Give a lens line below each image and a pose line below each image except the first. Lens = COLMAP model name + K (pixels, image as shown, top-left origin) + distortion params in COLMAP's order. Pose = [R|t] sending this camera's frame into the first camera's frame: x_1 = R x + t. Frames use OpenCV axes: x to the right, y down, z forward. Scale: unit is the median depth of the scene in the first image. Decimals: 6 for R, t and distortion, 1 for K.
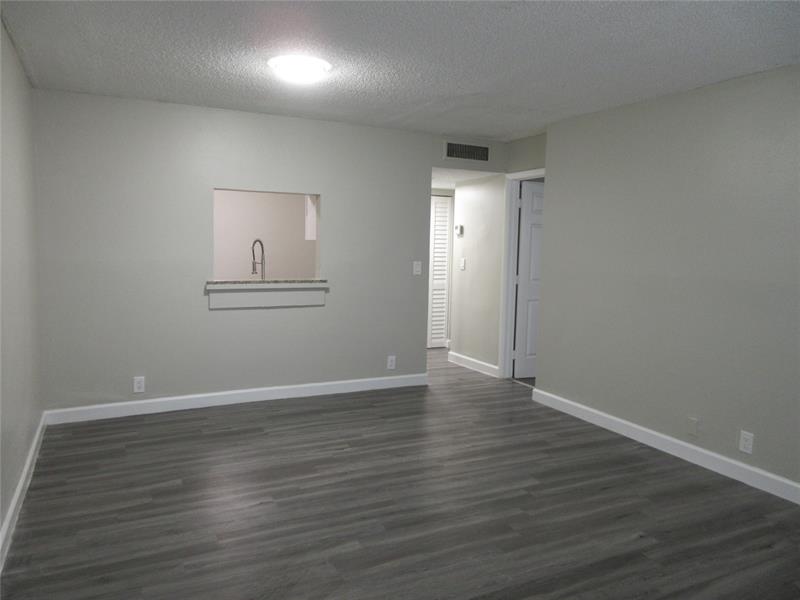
lens RADIAL K [[595.5, 0, 400.0], [0, 595.5, 300.0], [0, 0, 1]] dist [-0.002415, 0.008357]
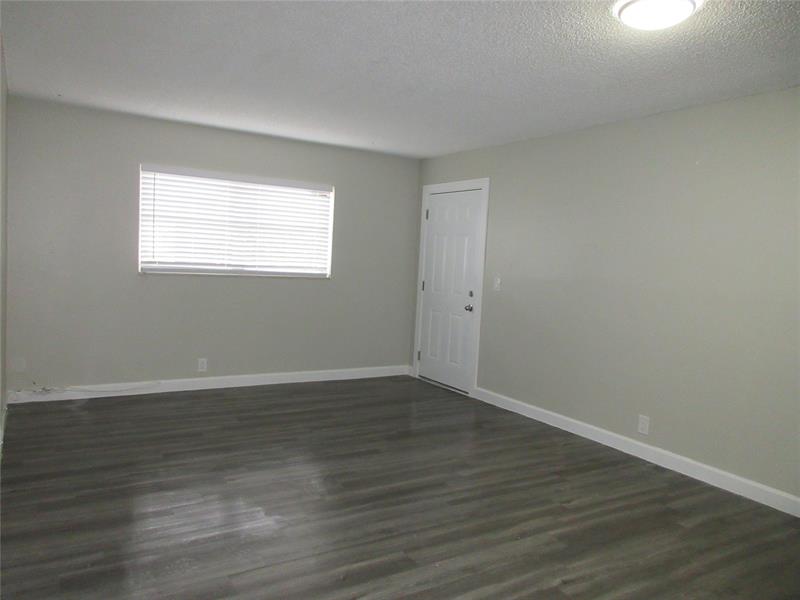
lens RADIAL K [[595.5, 0, 400.0], [0, 595.5, 300.0], [0, 0, 1]] dist [-0.002415, 0.008357]
pose [[-0.991683, -0.072873, -0.106086, 0.209072], [-0.089549, 0.982710, 0.162054, -0.165627], [0.092443, 0.170206, -0.981063, 1.964272]]
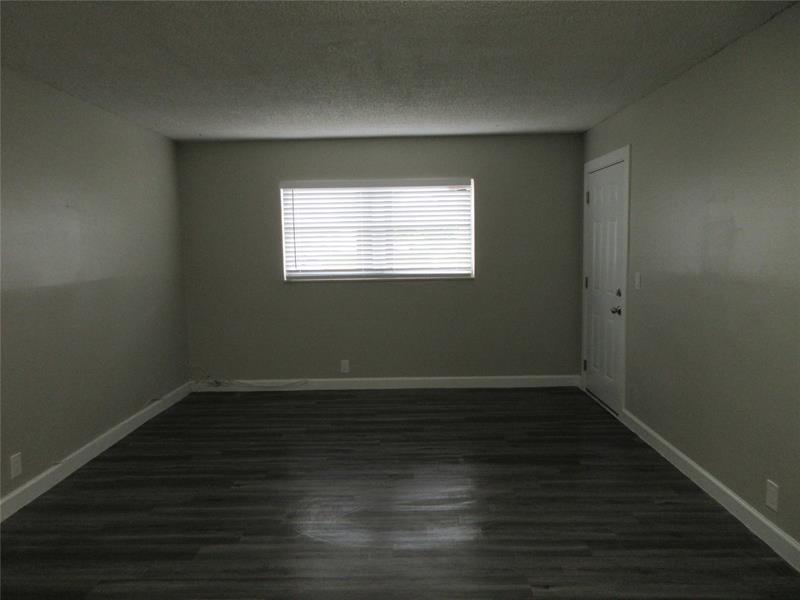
lens RADIAL K [[595.5, 0, 400.0], [0, 595.5, 300.0], [0, 0, 1]] dist [-0.002415, 0.008357]
pose [[-0.893143, -0.058115, 0.446003, -0.389807], [0.033082, 0.980443, 0.194003, -0.193252], [-0.448555, 0.188027, -0.873753, 1.706393]]
